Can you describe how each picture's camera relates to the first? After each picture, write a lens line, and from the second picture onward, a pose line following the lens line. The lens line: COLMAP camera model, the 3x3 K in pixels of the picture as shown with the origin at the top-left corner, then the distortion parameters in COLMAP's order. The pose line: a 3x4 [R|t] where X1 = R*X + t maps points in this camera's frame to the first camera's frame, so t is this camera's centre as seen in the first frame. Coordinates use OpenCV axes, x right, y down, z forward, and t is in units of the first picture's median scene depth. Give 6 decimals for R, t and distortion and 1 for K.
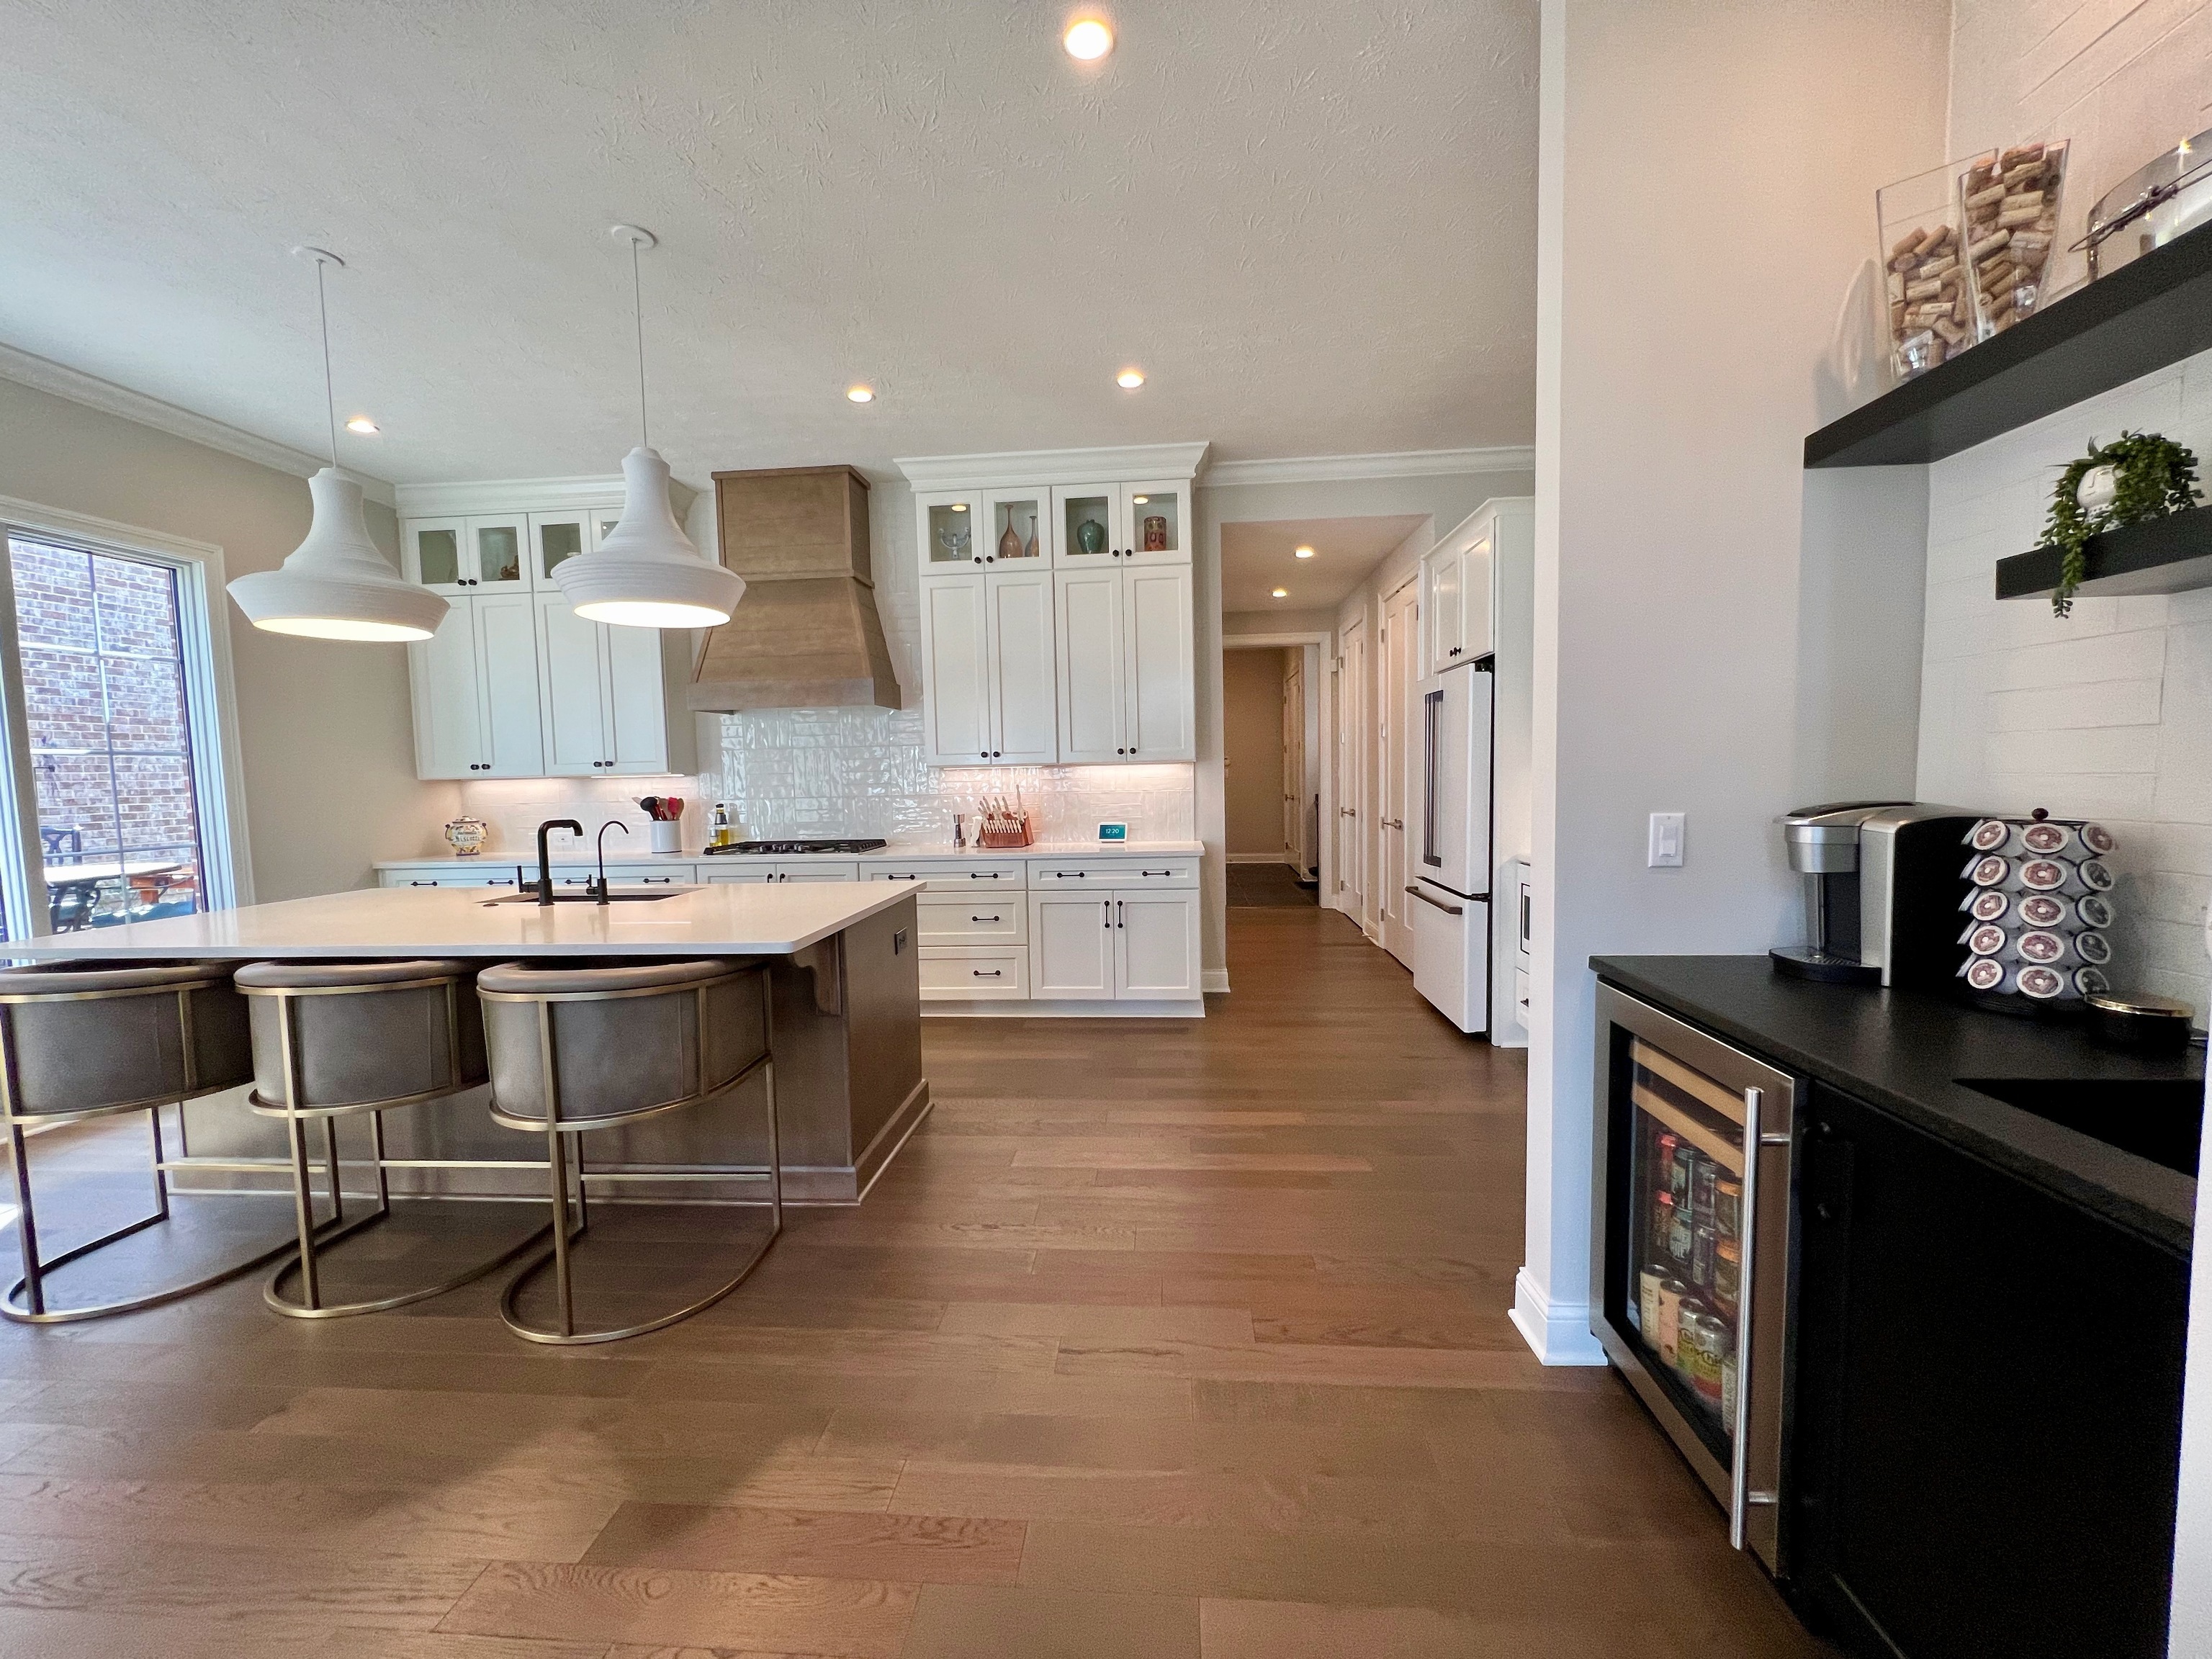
lens RADIAL K [[885.6, 0, 1102.7], [0, 885.6, 830.2], [0, 0, 1]] dist [-0.000100, 0.000454]
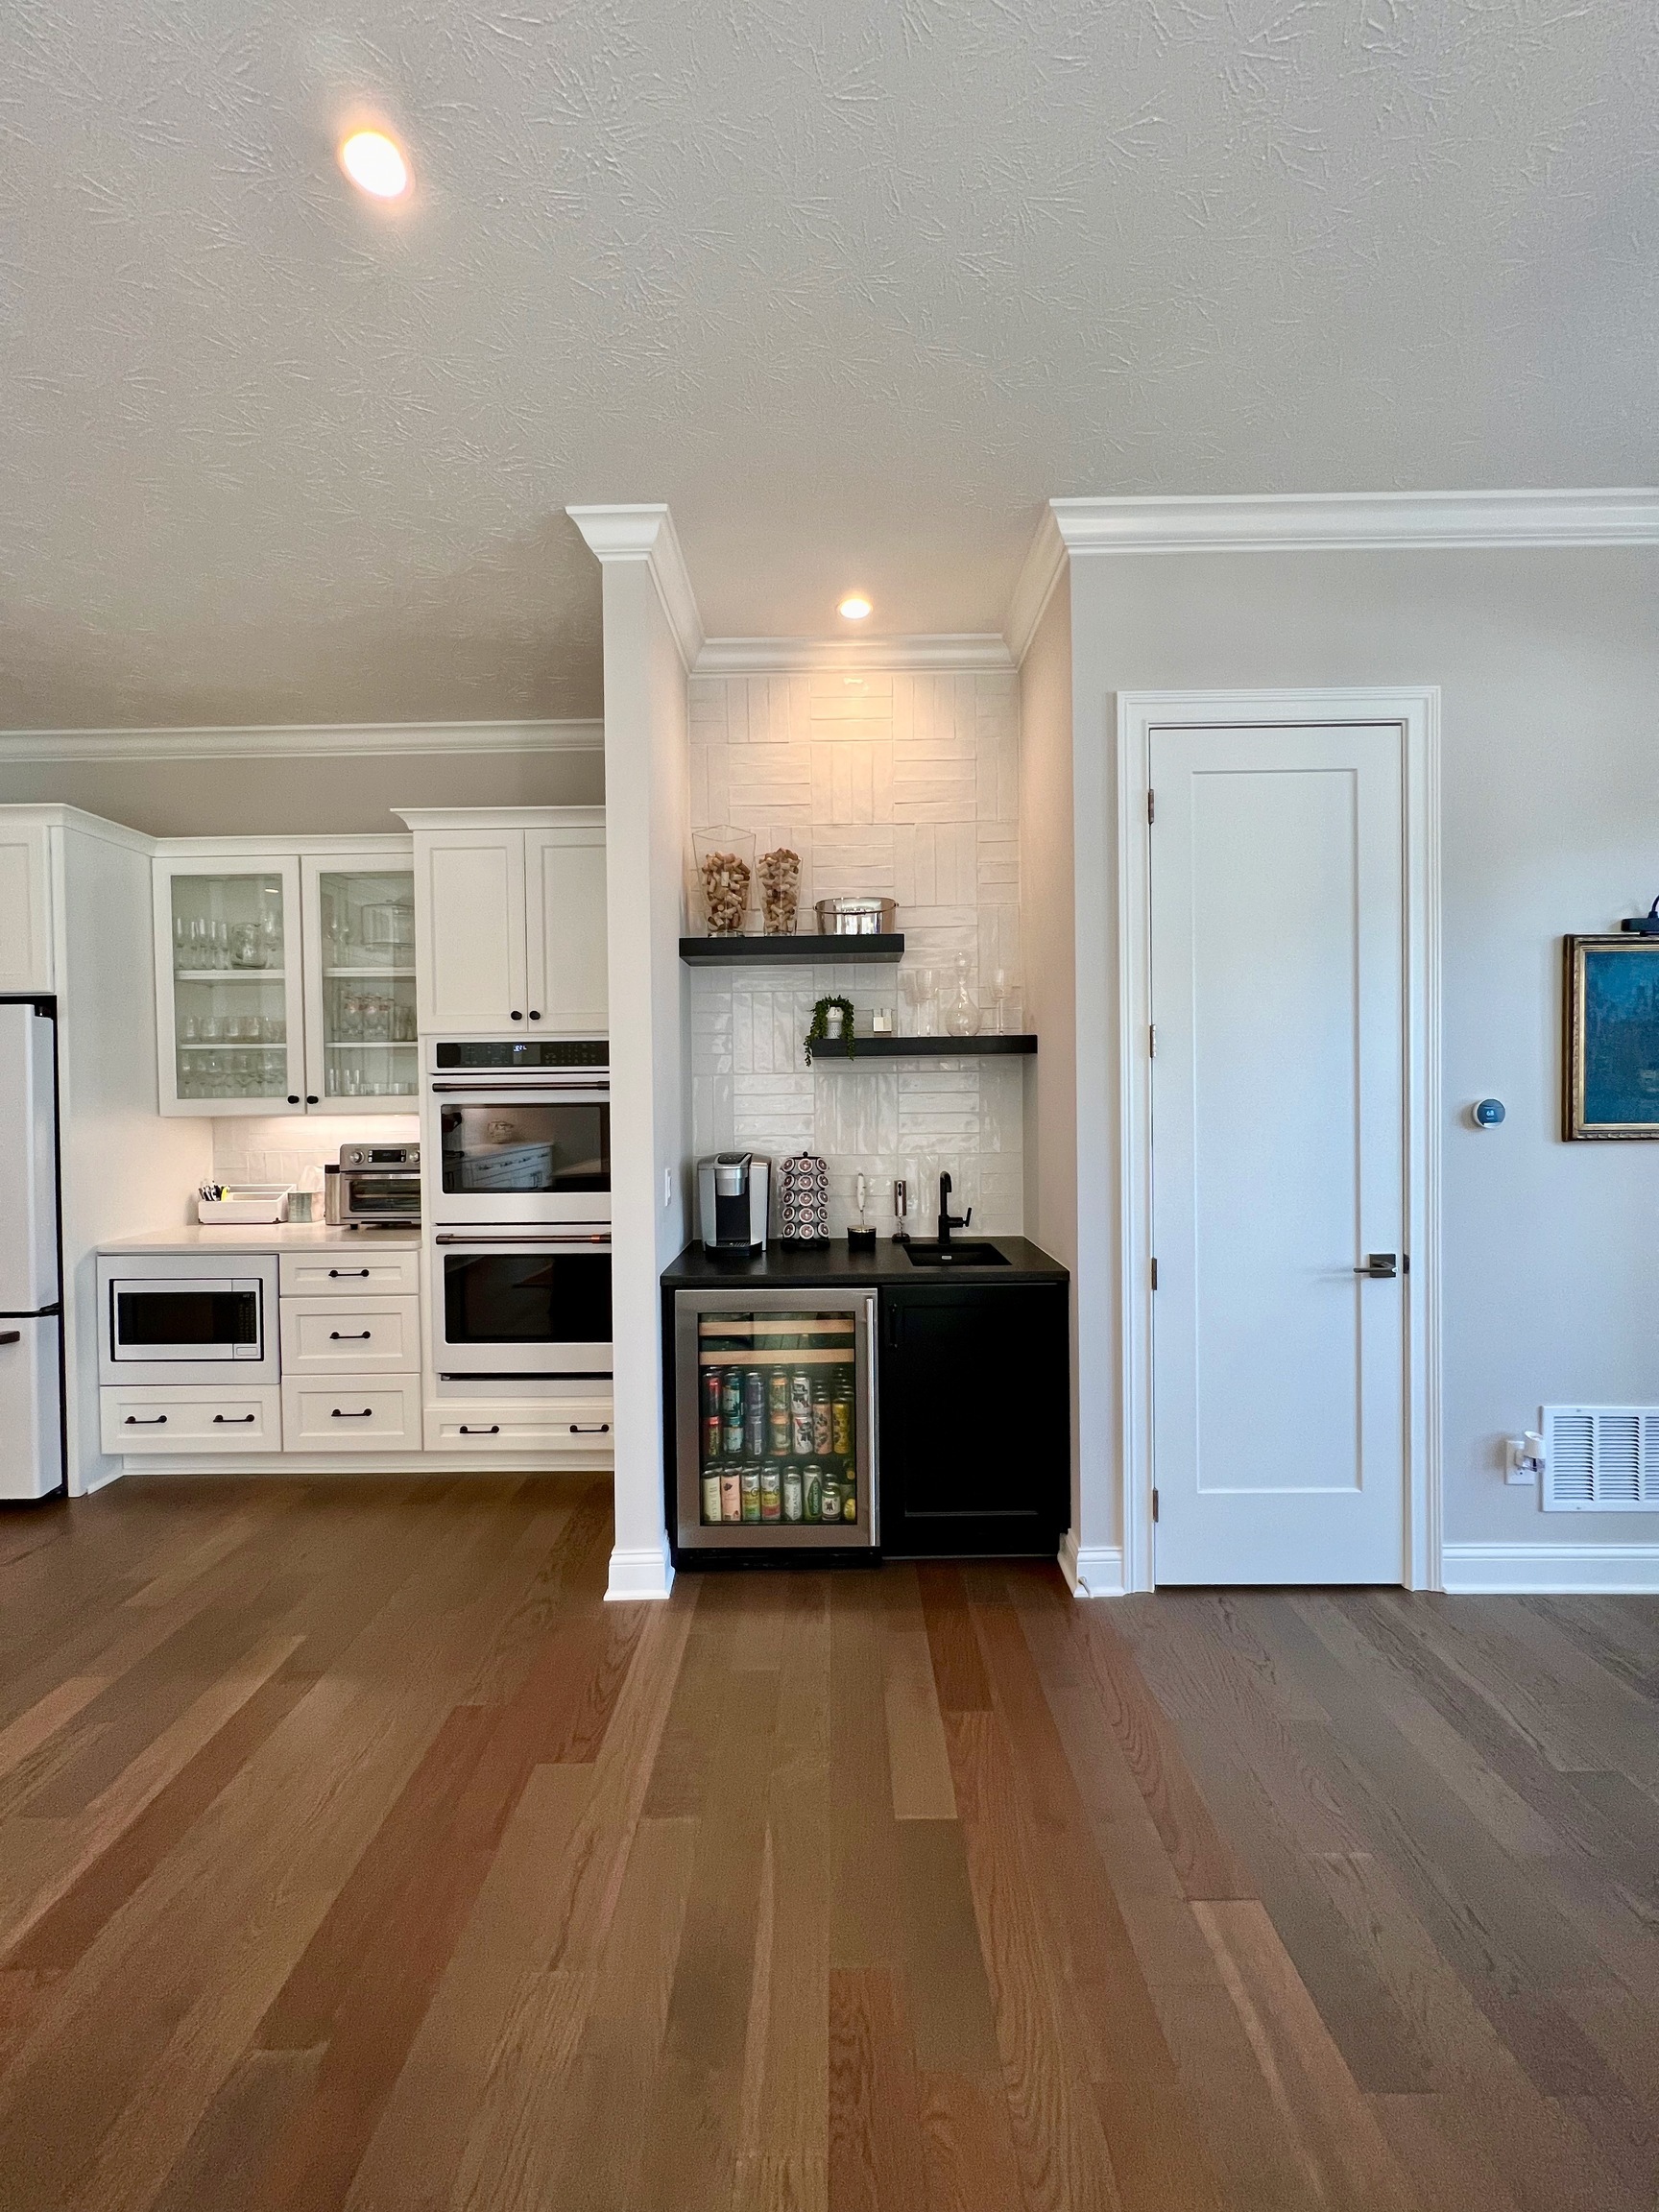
lens RADIAL K [[885.6, 0, 827.2], [0, 885.6, 1101.9], [0, 0, 1]] dist [-0.000100, 0.000454]
pose [[-0.076536, 0.009766, 0.997019, -0.903863], [0.080676, 0.996734, -0.003571, -0.108893], [-0.993798, 0.080162, -0.077074, 0.888776]]
